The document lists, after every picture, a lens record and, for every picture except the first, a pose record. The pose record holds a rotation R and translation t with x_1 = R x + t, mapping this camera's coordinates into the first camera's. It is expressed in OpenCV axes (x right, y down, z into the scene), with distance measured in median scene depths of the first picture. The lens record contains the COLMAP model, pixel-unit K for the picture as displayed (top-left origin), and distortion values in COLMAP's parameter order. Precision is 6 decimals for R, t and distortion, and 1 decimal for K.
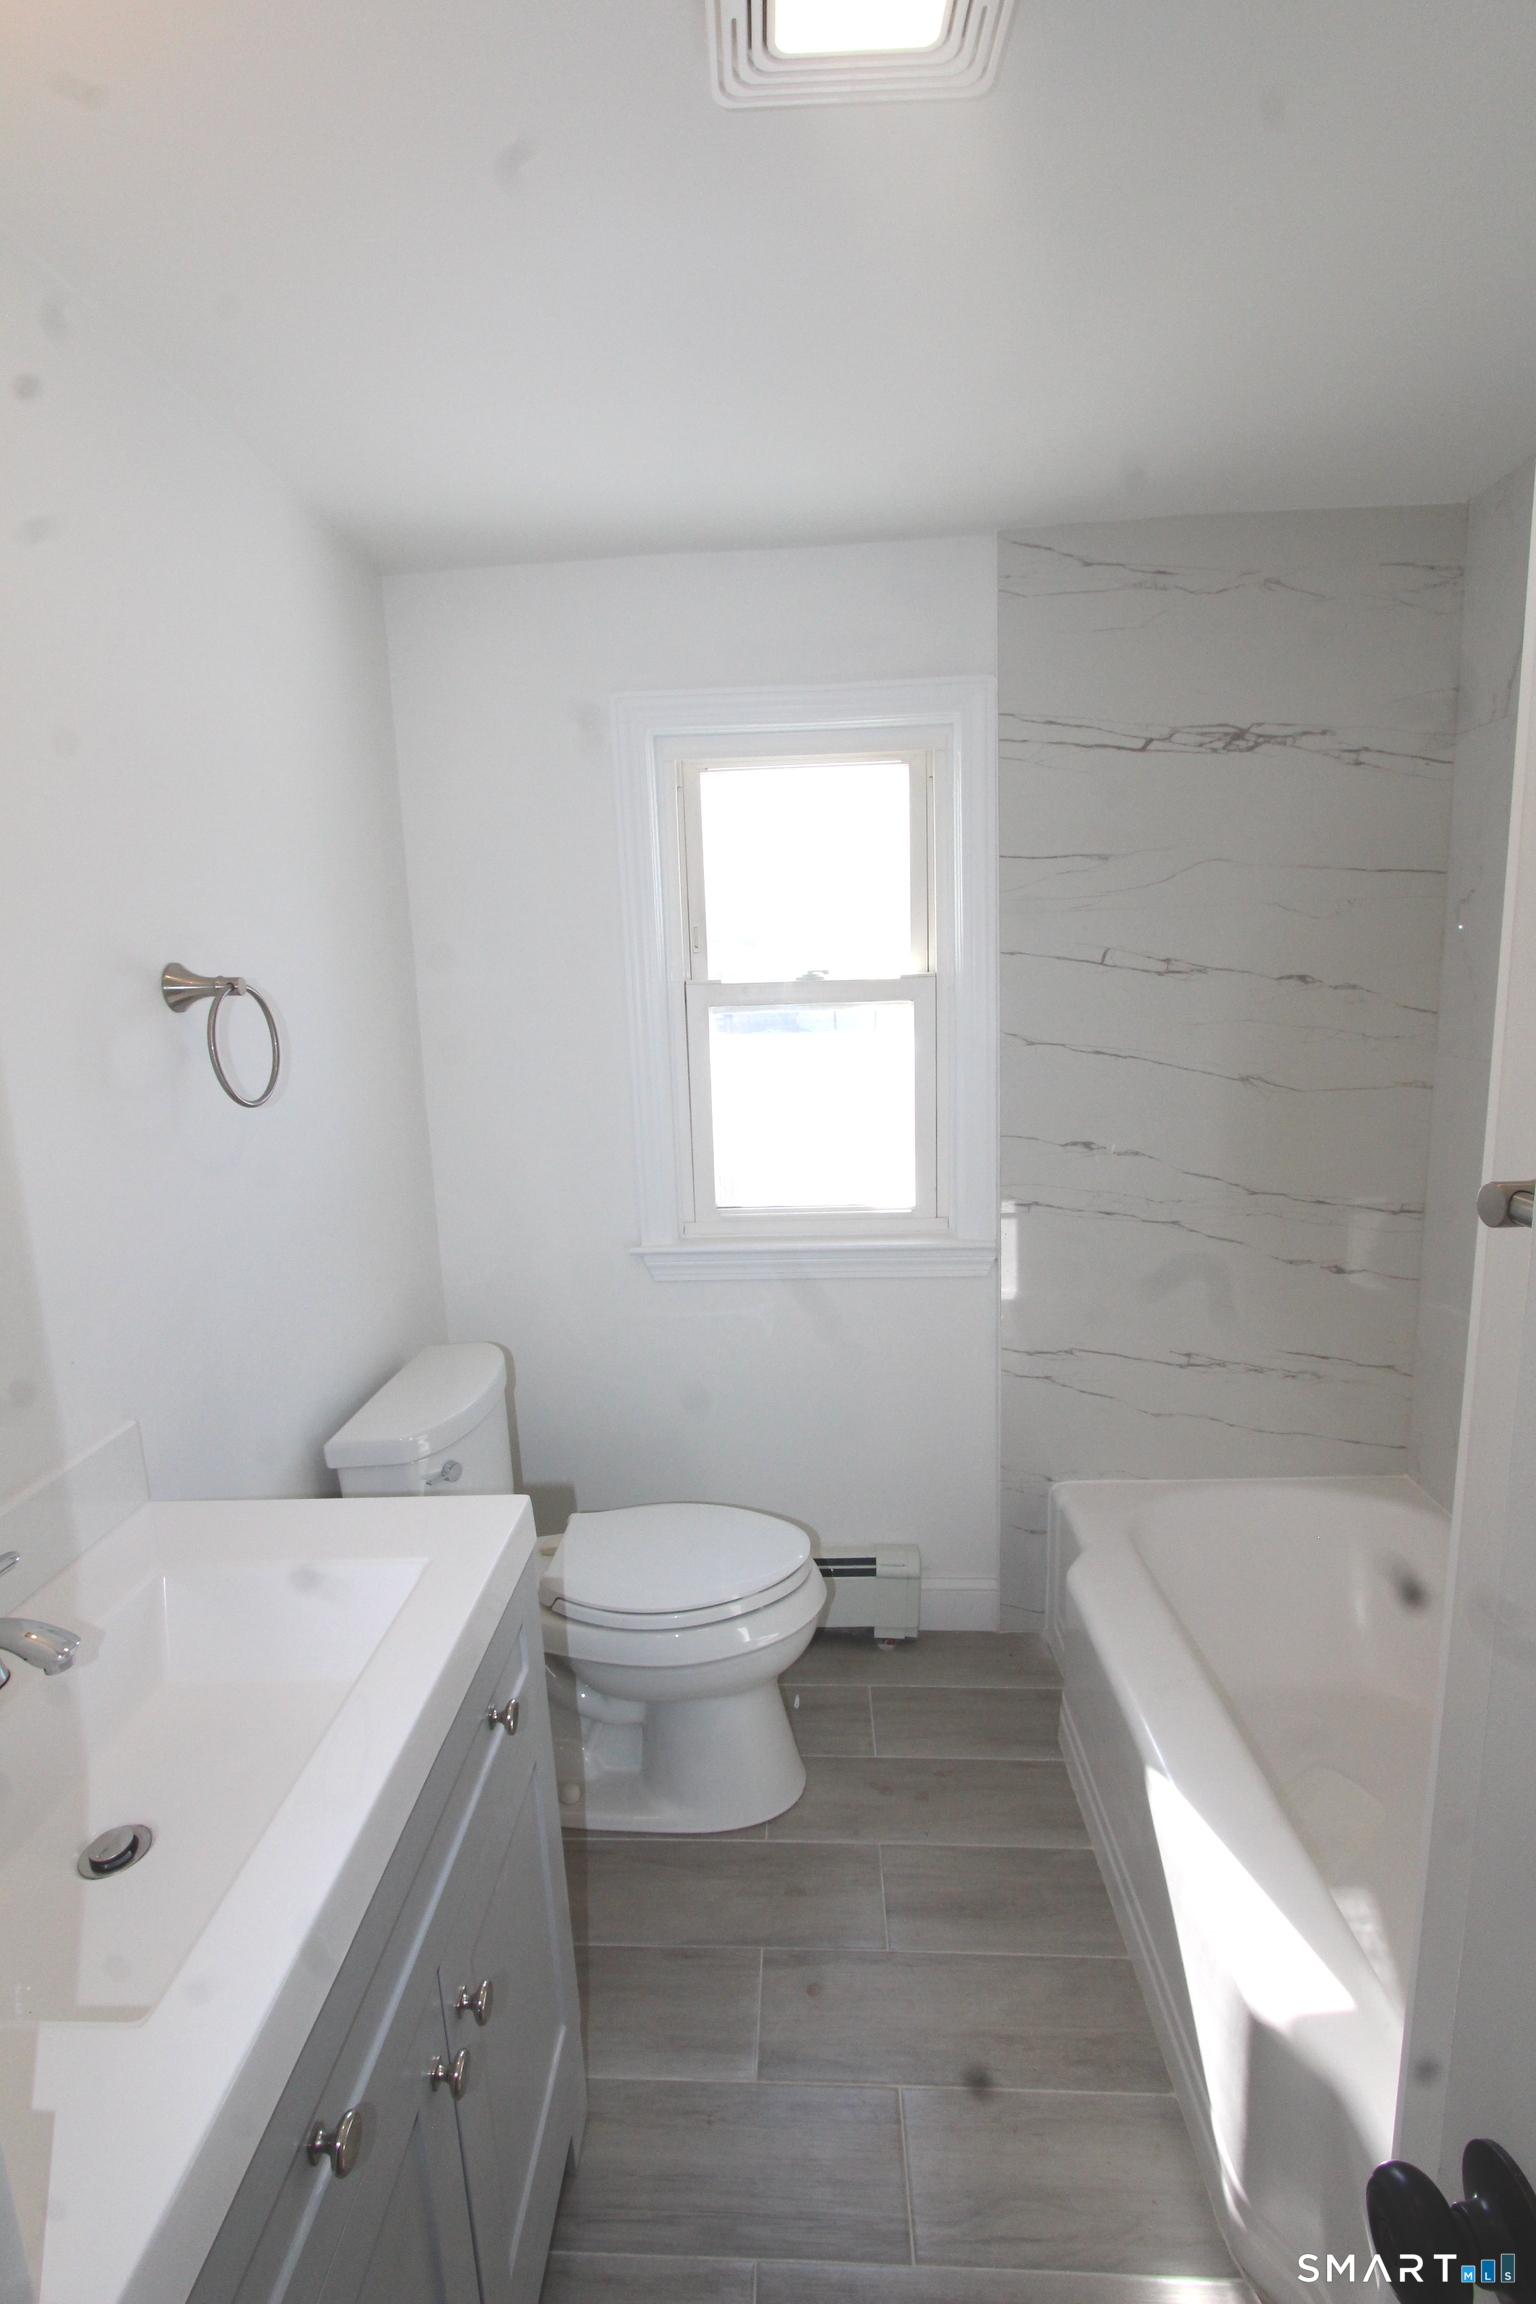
lens RADIAL K [[1102.3, 0, 755.6], [0, 1102.3, 1156.1], [0, 0, 1]] dist [-0.021237, 0.001111]
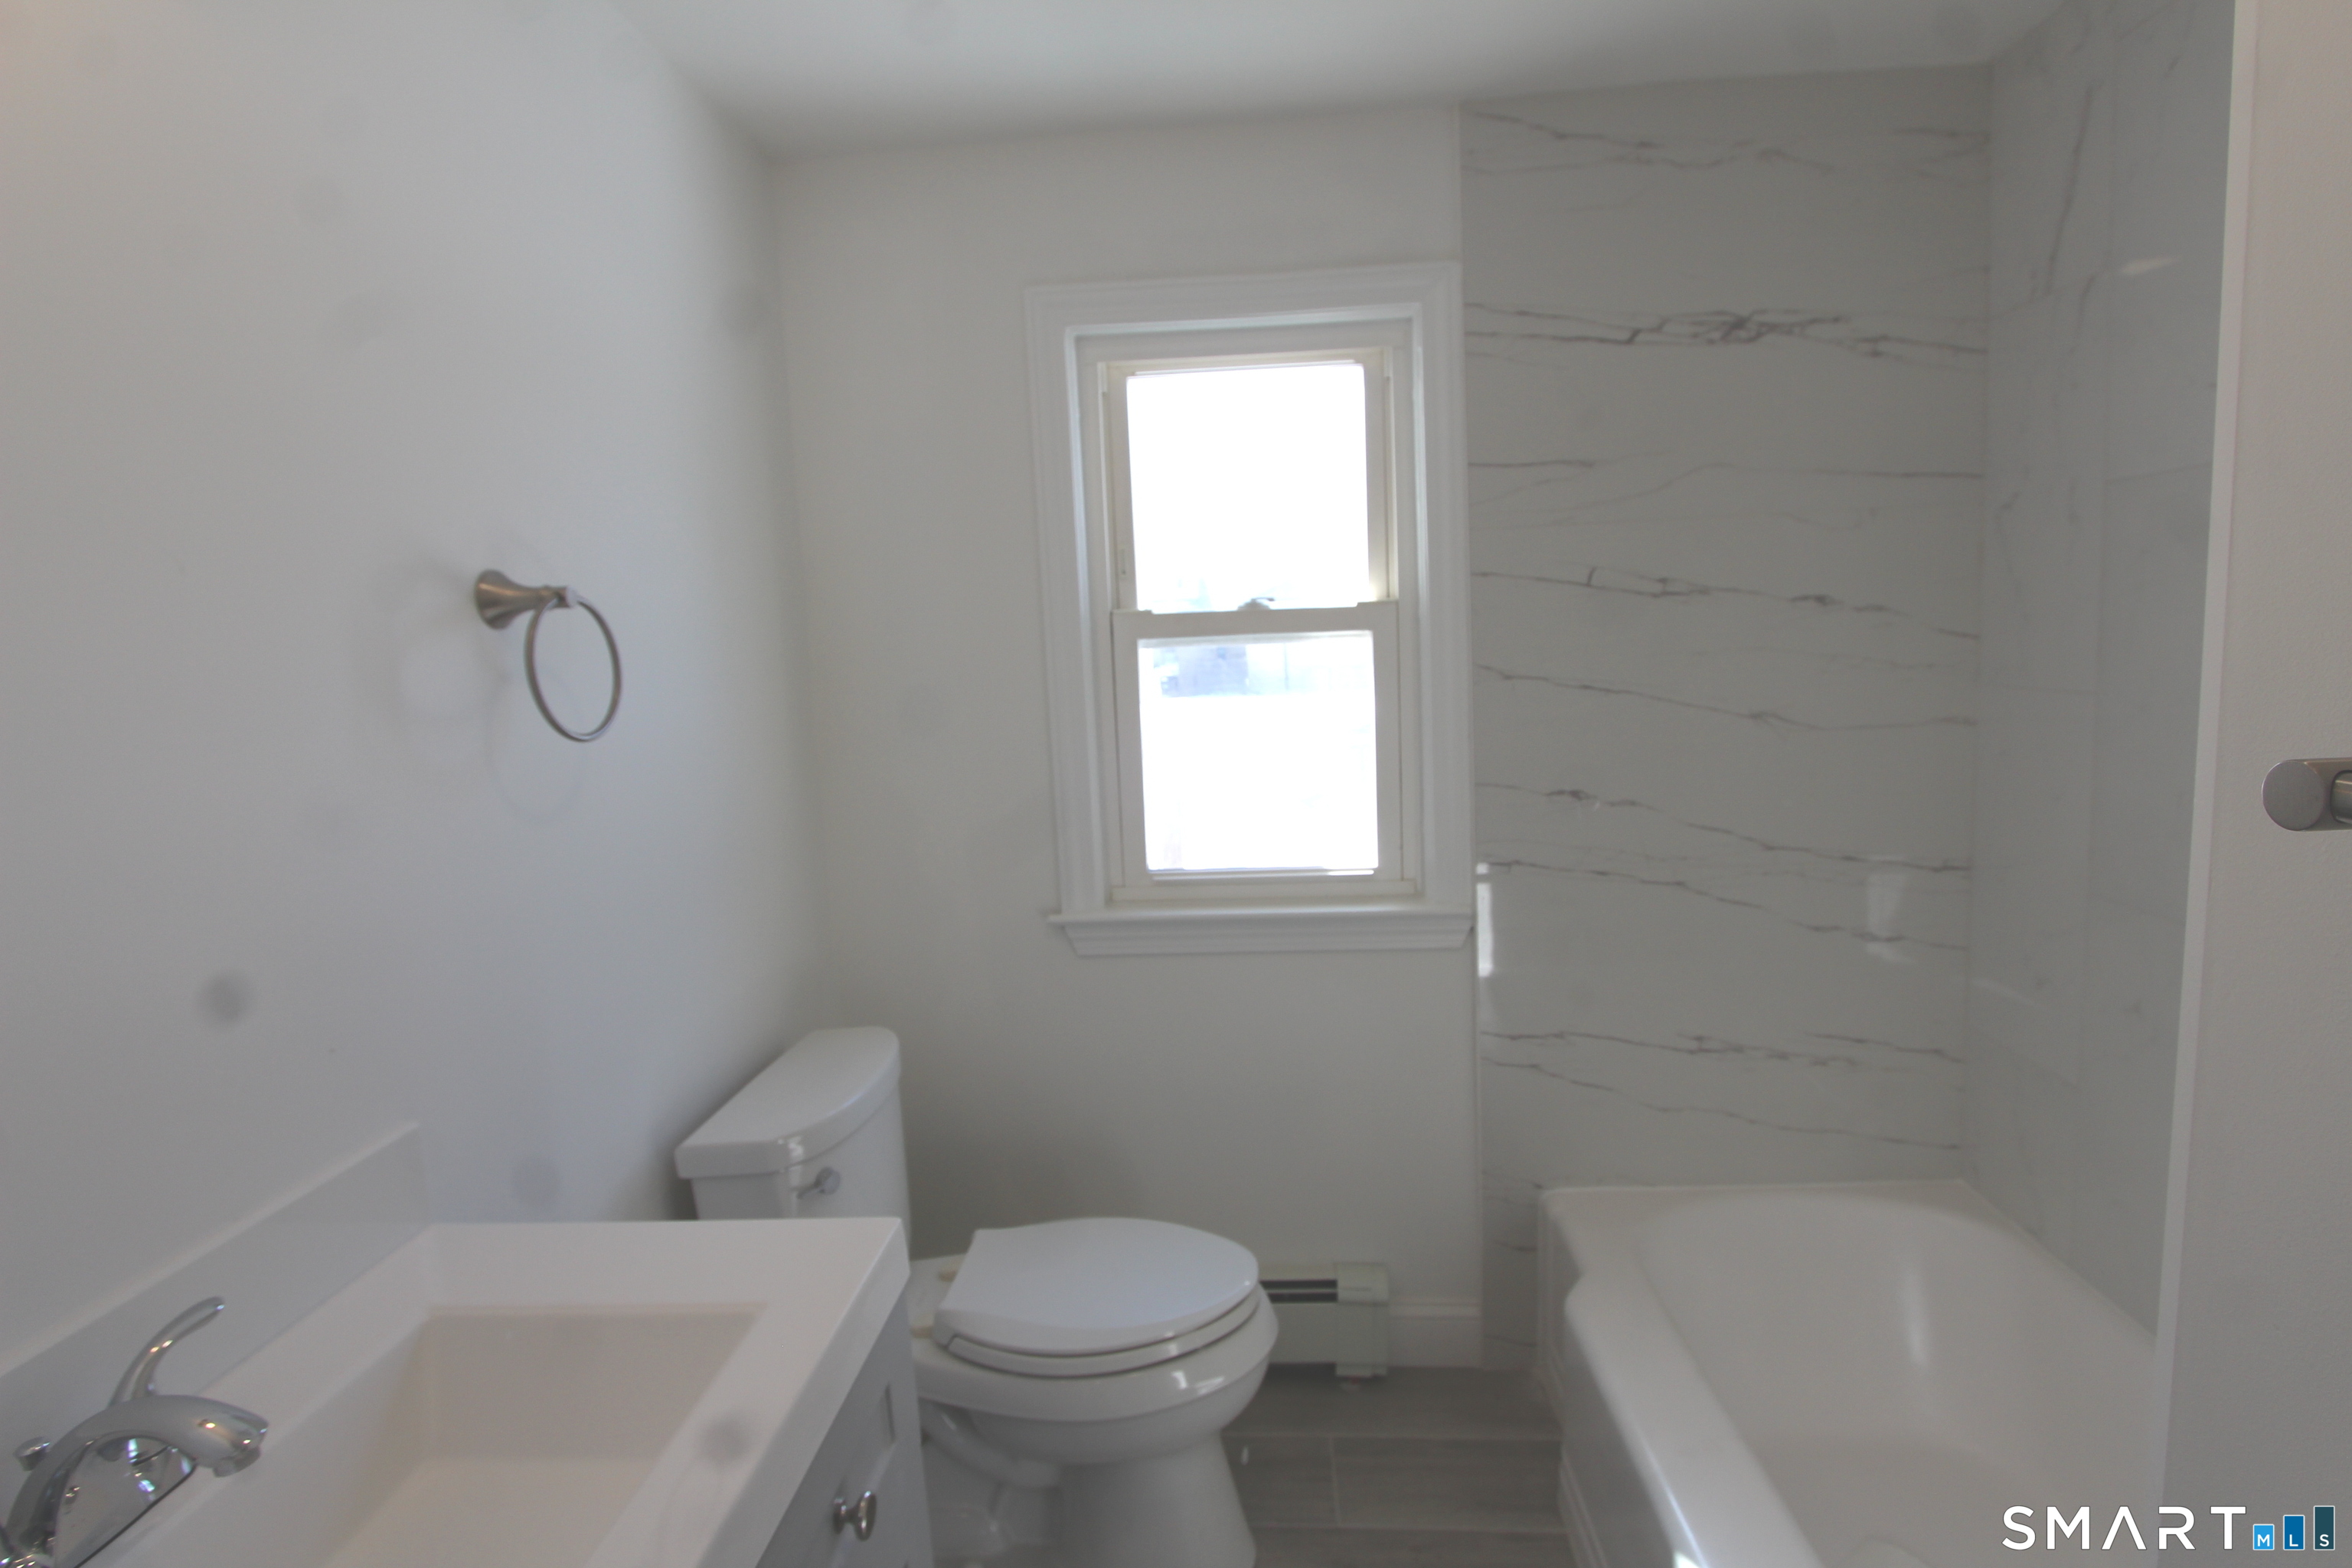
lens RADIAL K [[1125.3, 0, 1192.1], [0, 1125.3, 767.6], [0, 0, 1]] dist [-0.021237, 0.001111]
pose [[0.999855, -0.006616, -0.015682, 0.014090], [0.005668, 0.998200, -0.059711, 0.021178], [0.016049, 0.059613, 0.998093, 0.116508]]
